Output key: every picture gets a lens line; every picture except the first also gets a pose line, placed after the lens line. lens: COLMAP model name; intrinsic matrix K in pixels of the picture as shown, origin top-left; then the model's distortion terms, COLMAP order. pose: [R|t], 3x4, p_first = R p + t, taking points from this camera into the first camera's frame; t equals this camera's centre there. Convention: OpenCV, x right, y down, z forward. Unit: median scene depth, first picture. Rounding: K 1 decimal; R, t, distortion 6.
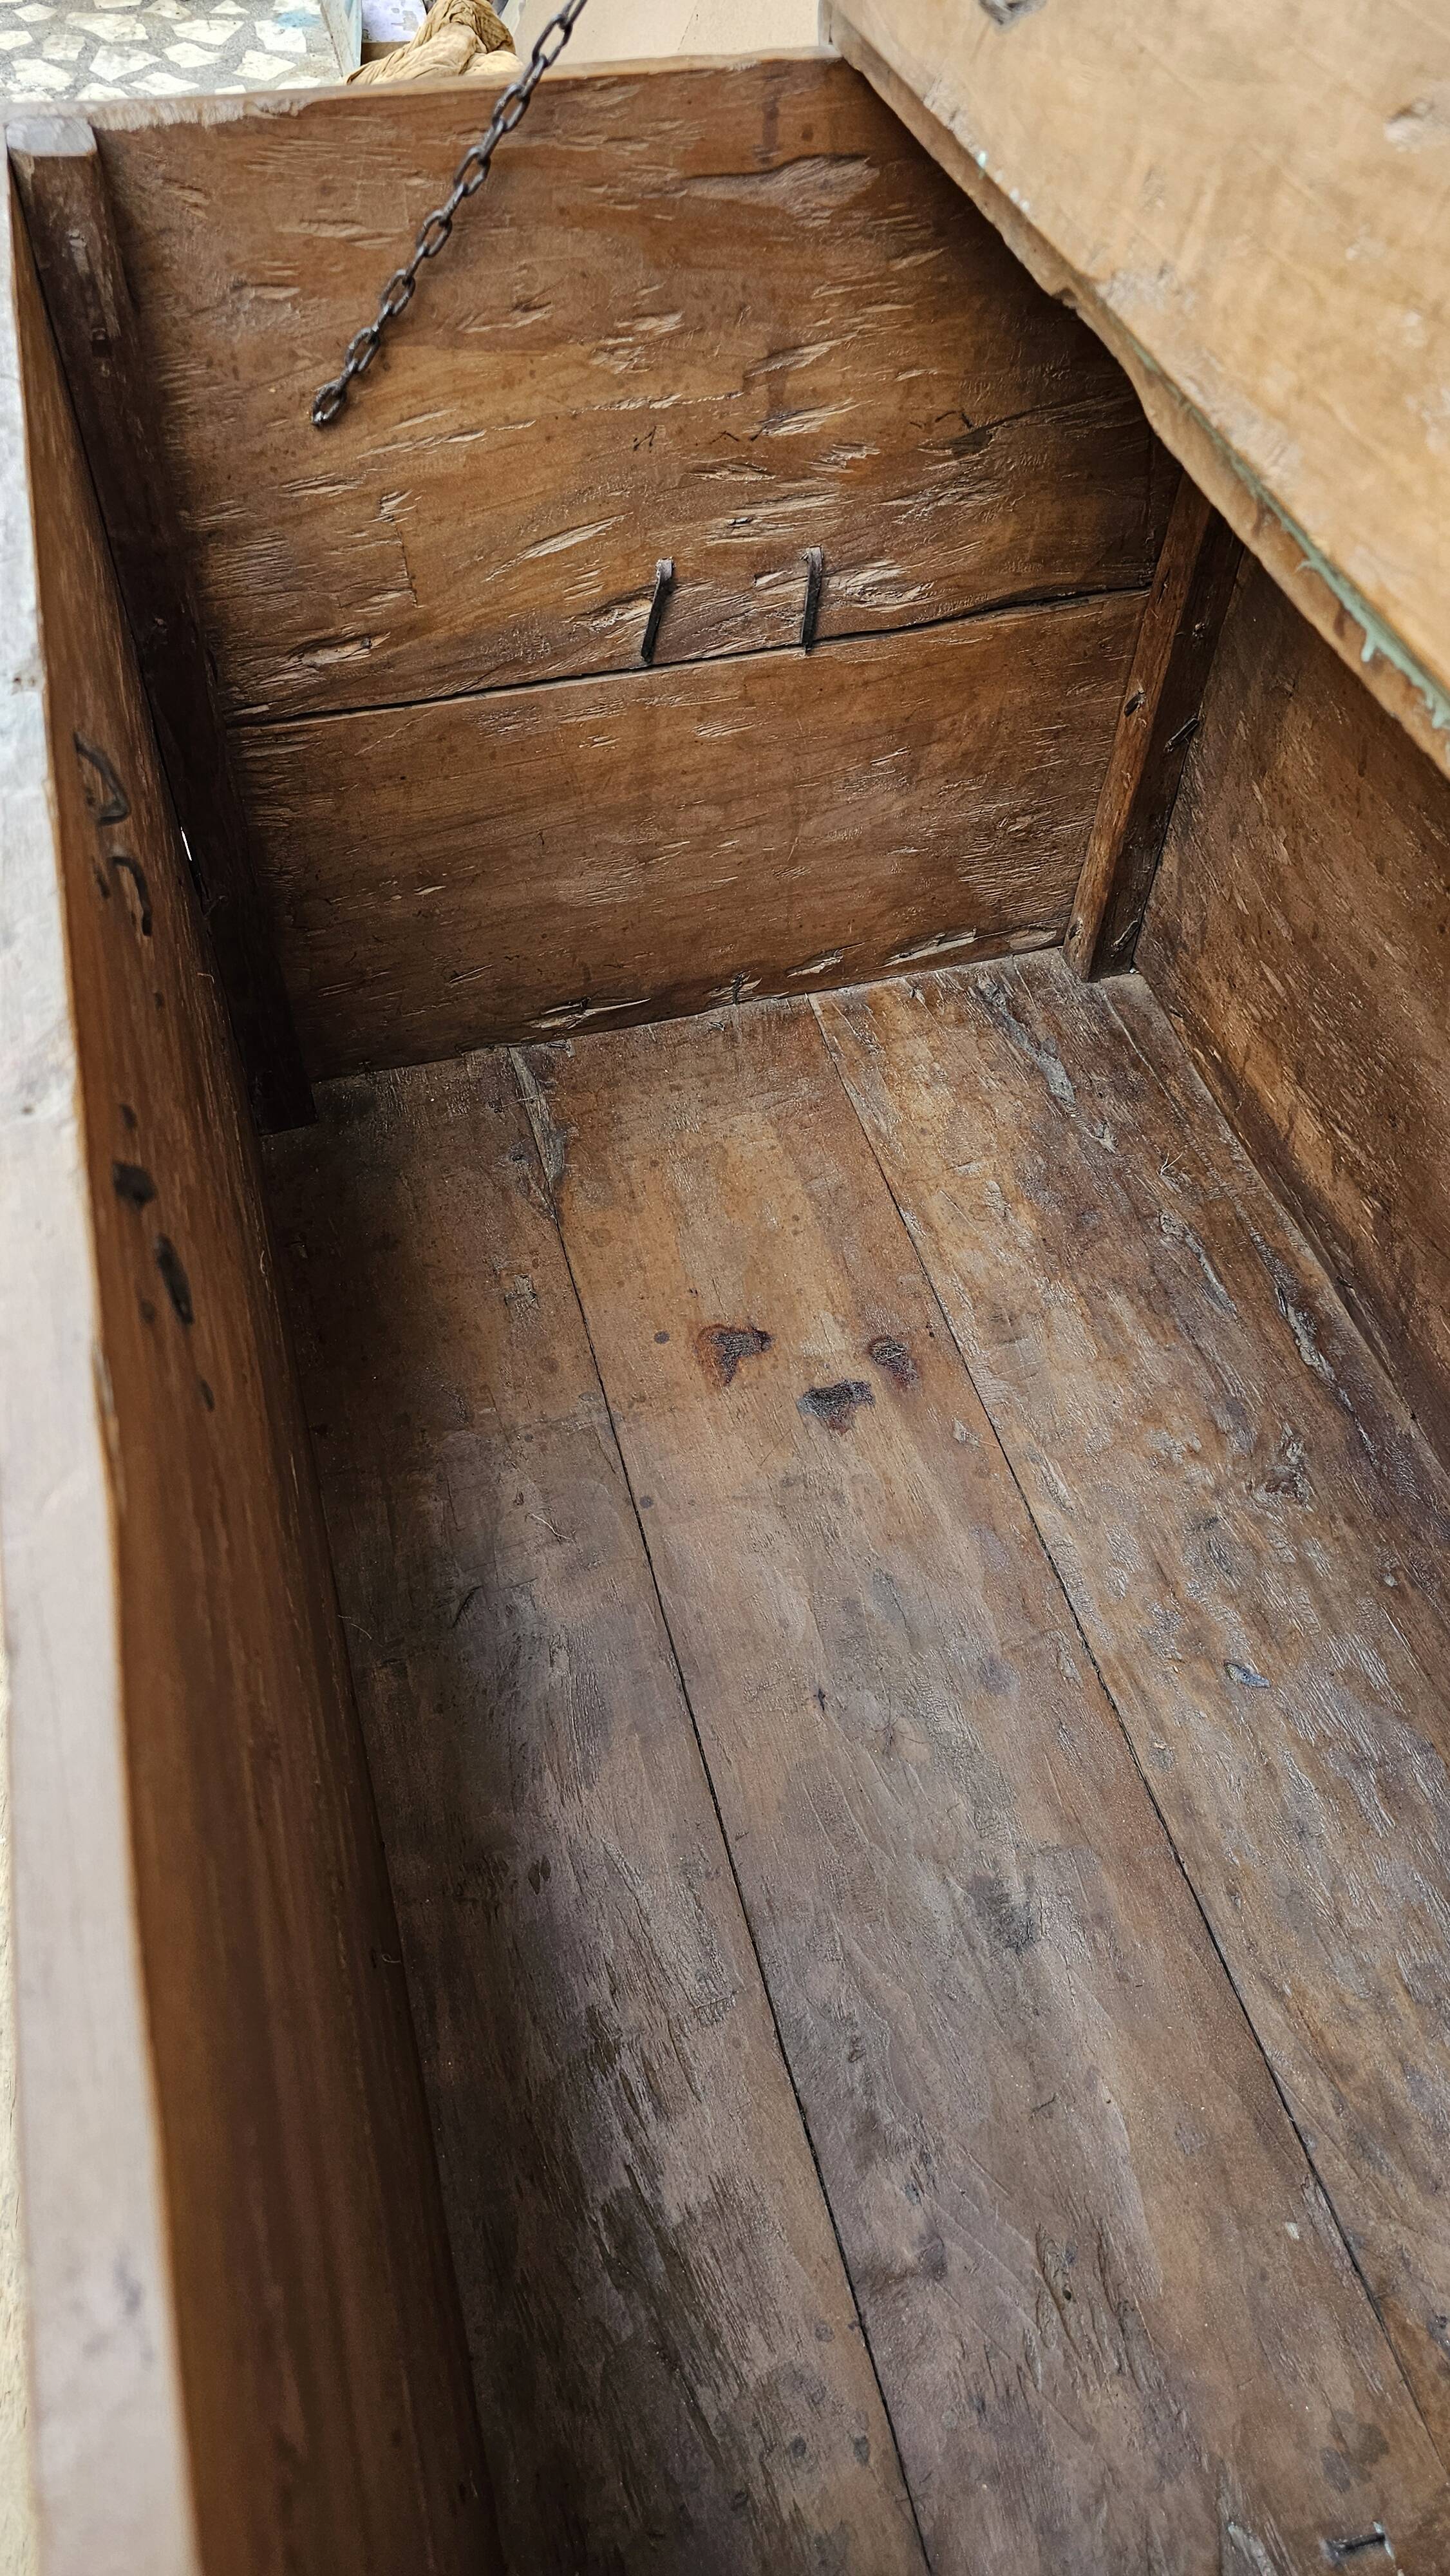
lens RADIAL K [[1752.9, 0, 707.4], [0, 1752.9, 1252.3], [0, 0, 1]] dist [0.050418, -0.051069]
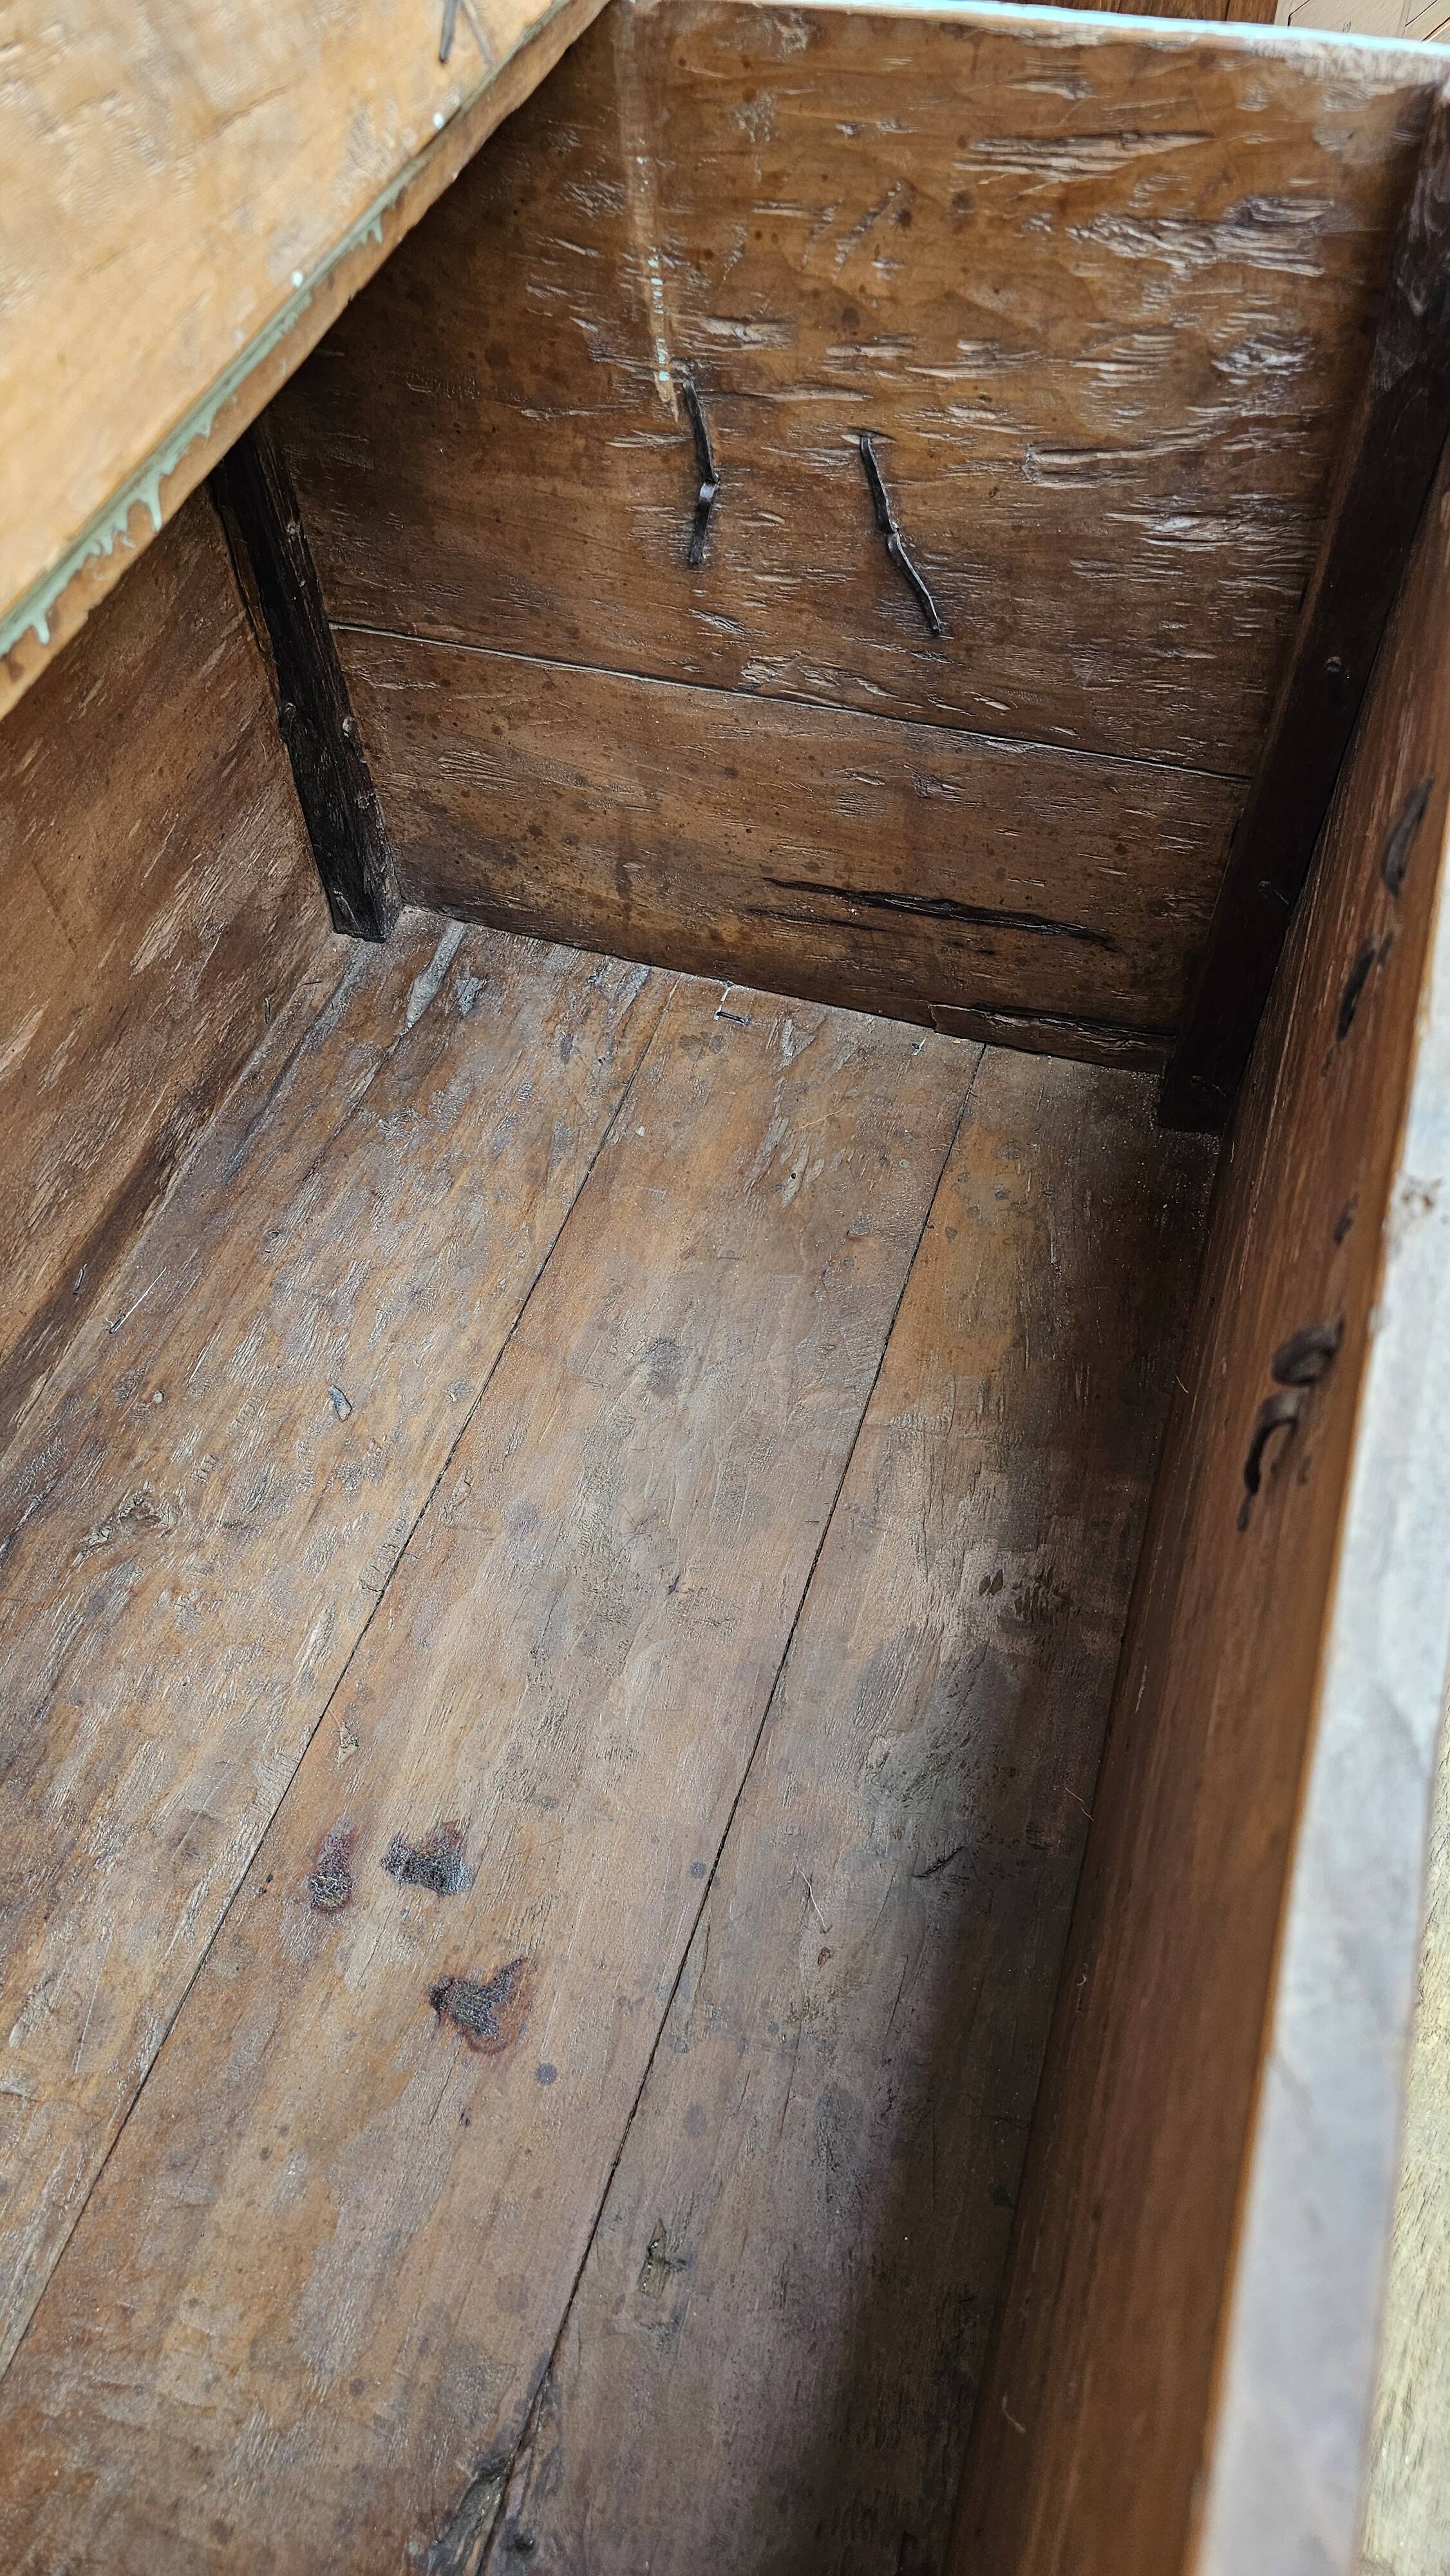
lens RADIAL K [[1752.9, 0, 742.3], [0, 1752.9, 1251.5], [0, 0, 1]] dist [0.050418, -0.051069]
pose [[-0.833667, -0.445681, 0.326139, -0.194537], [0.444654, -0.191439, 0.875005, -0.529458], [-0.327538, 0.874482, 0.357770, 0.413454]]
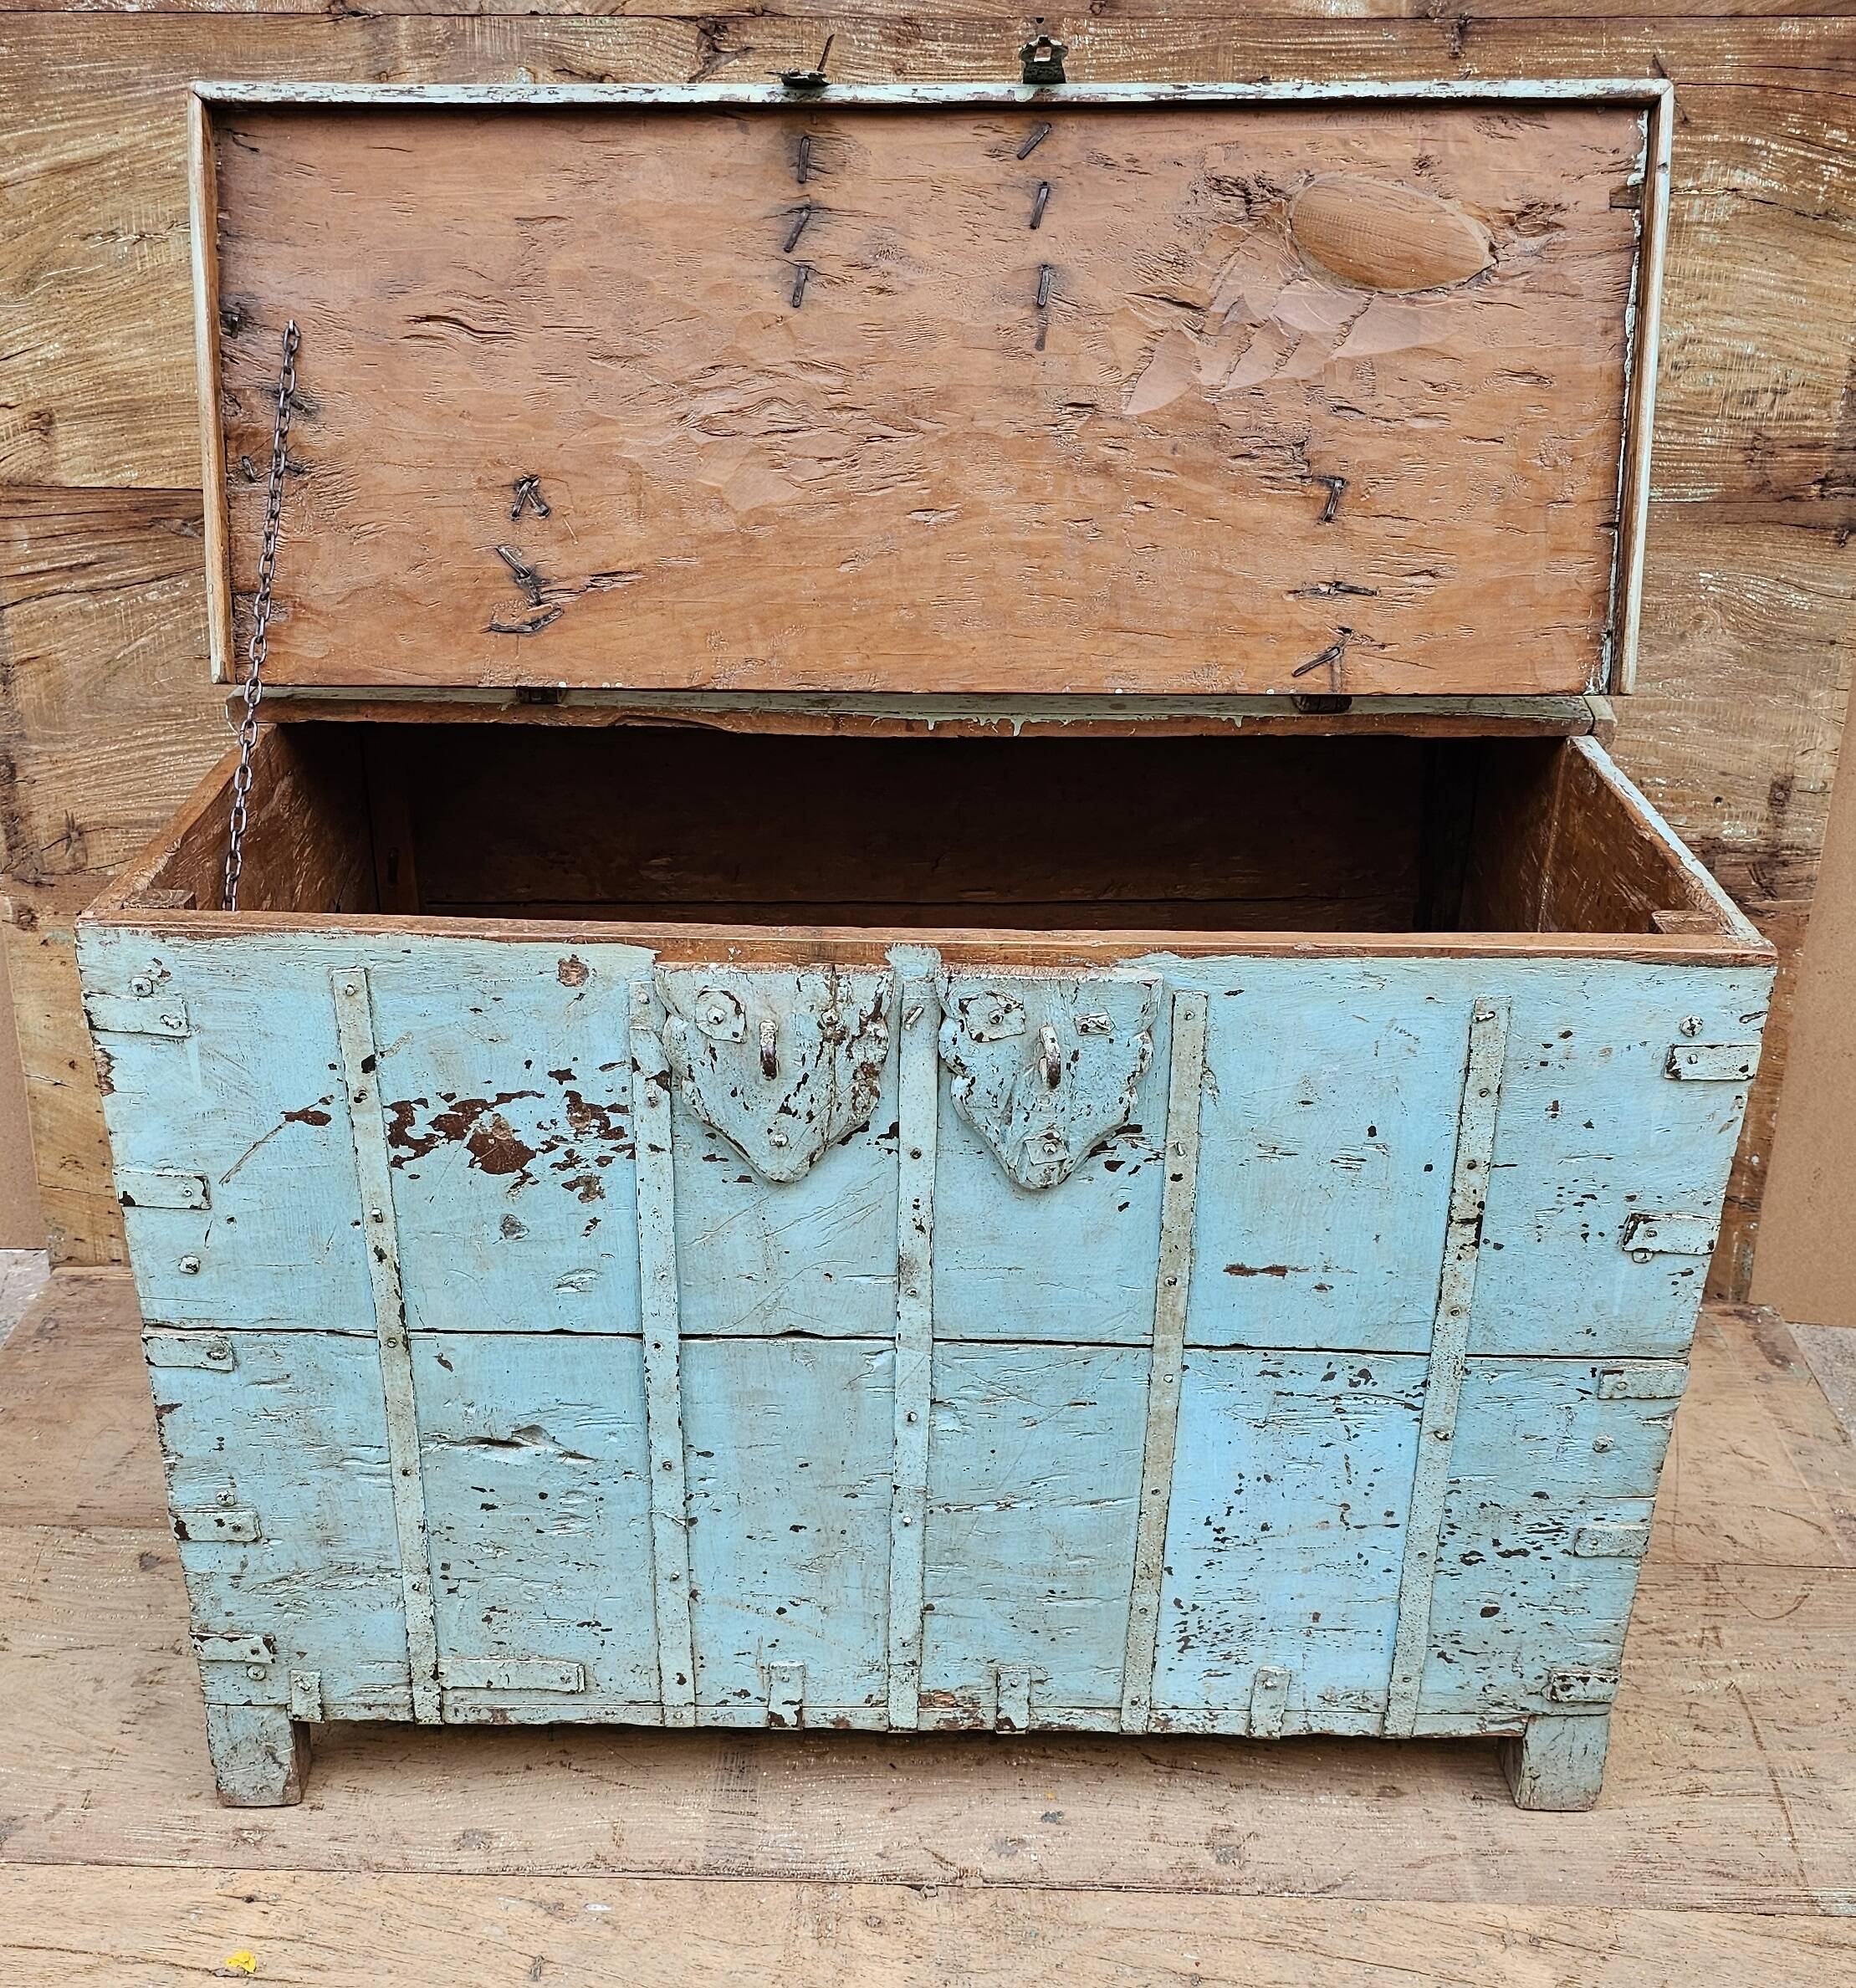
lens RADIAL K [[2265.1, 0, 918.2], [0, 2265.1, 1109.2], [0, 0, 1]] dist [0.055620, 0.000000]
pose [[0.278313, -0.454044, 0.846396, -1.300955], [0.756866, 0.646213, 0.097784, -0.158444], [-0.591351, 0.613394, 0.523500, -0.171269]]
